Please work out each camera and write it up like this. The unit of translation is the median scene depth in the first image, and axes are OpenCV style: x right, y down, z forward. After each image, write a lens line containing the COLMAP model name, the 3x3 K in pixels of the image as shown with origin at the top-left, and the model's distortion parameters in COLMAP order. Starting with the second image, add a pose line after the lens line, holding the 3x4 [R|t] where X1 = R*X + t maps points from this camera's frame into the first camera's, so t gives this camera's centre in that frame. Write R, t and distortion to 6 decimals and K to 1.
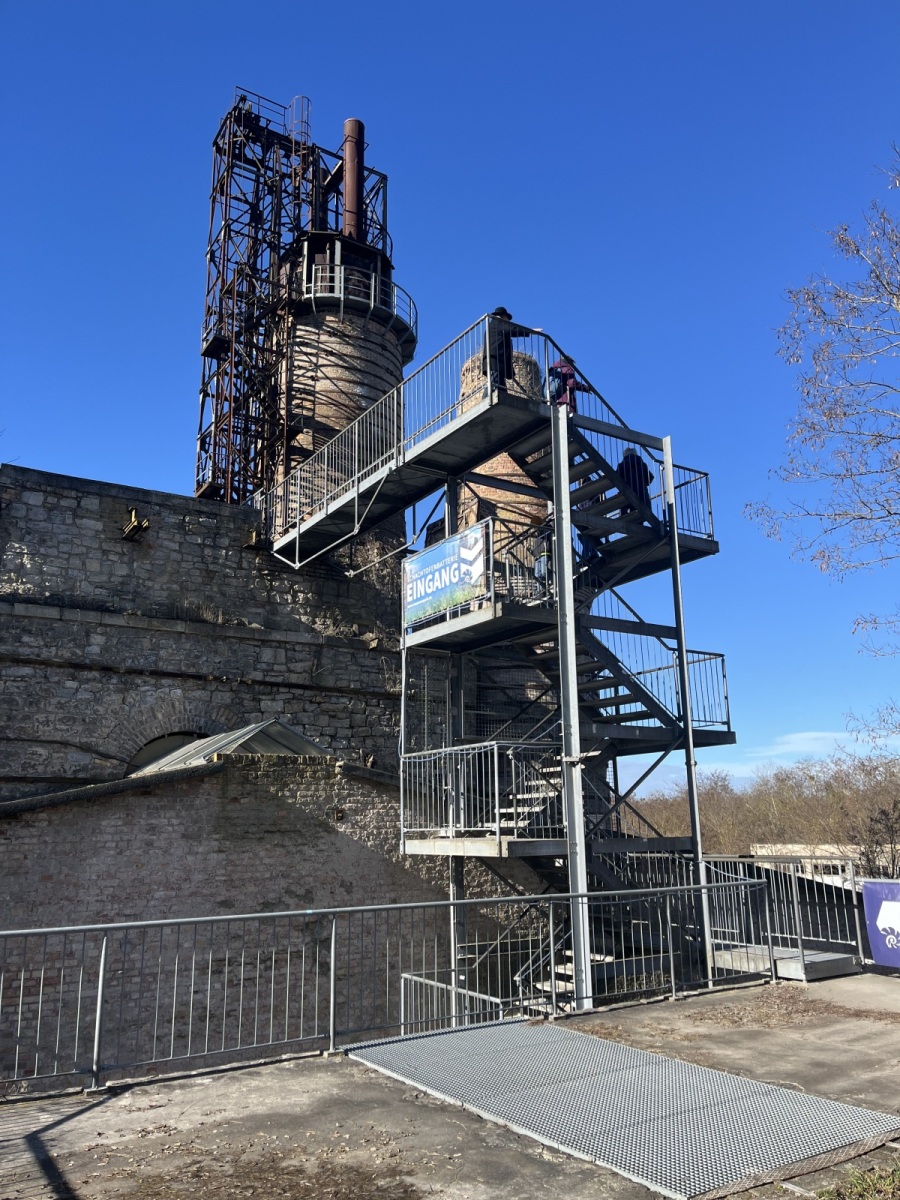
lens RADIAL K [[925.3, 0, 456.5], [0, 925.3, 597.9], [0, 0, 1]] dist [0.029686, -0.015618]
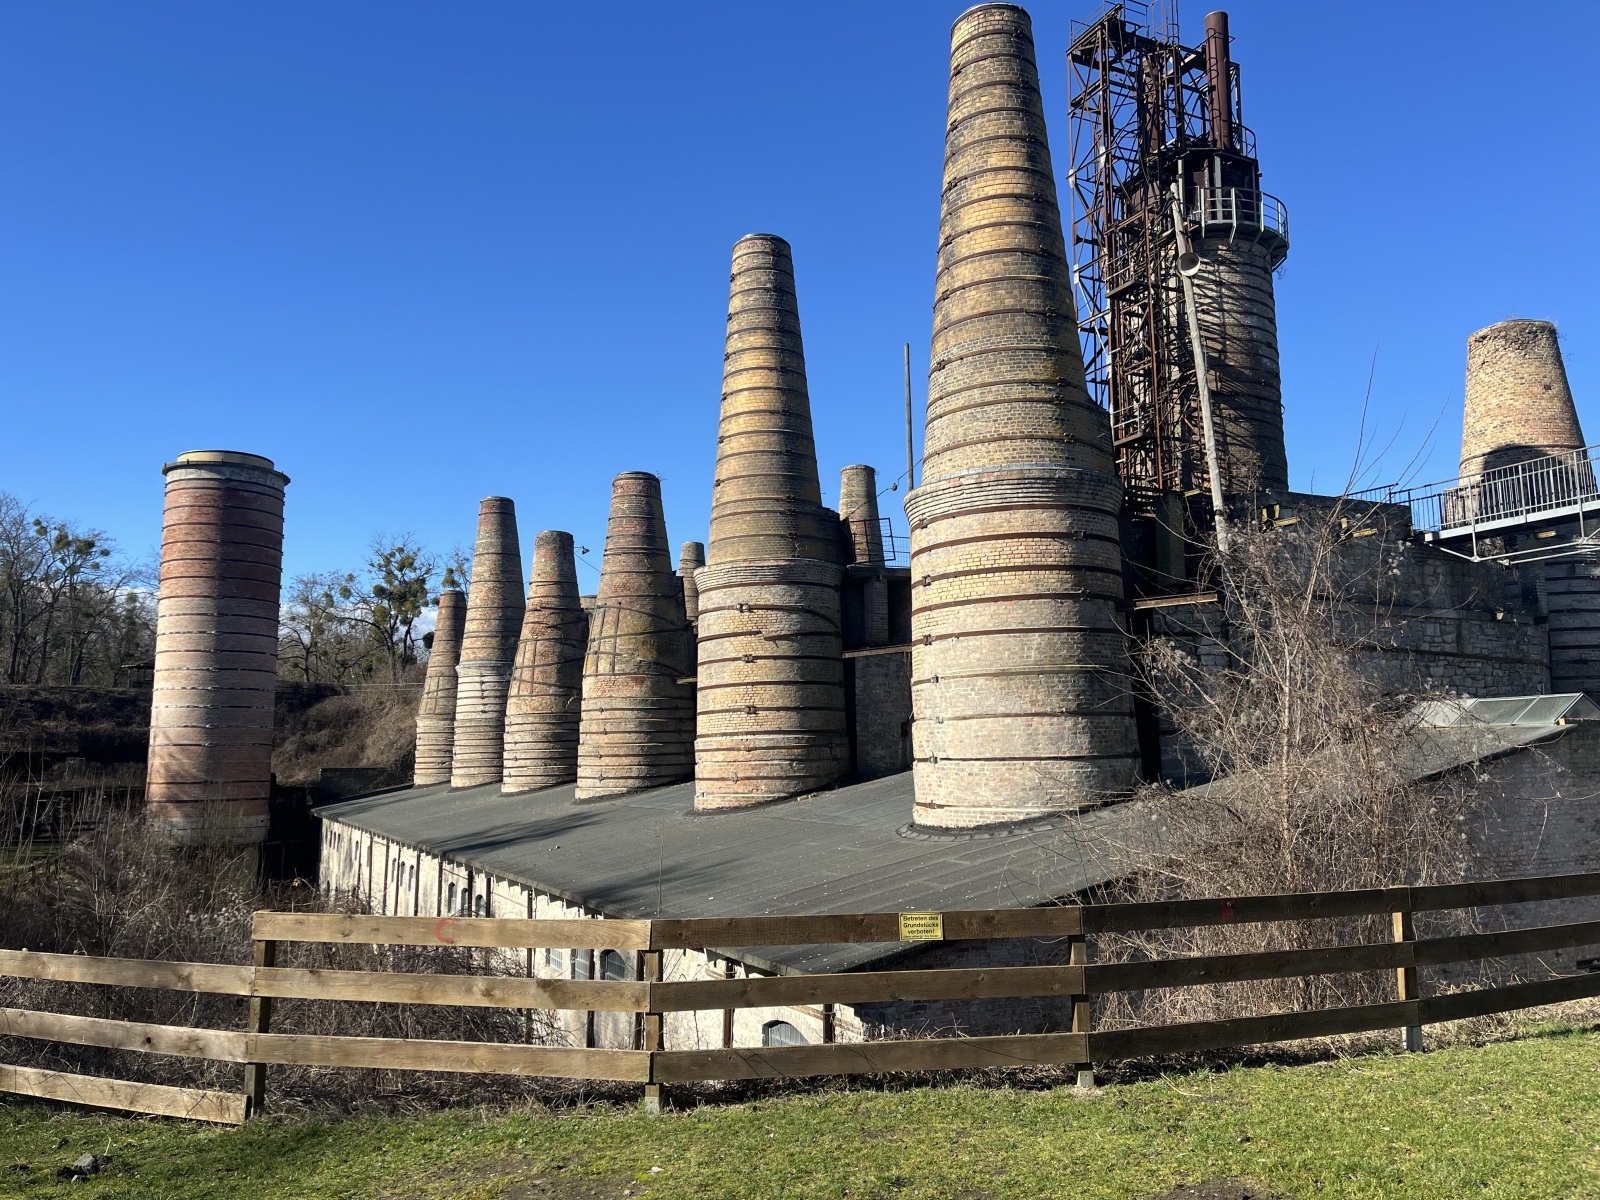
lens RADIAL K [[1233.7, 0, 792.6], [0, 1233.7, 597.2], [0, 0, 1]] dist [0.029686, -0.015618]
pose [[0.992492, -0.007682, -0.122068, -0.672777], [0.020701, 0.994178, 0.105745, -0.137191], [0.120545, -0.107478, 0.986873, -0.568474]]
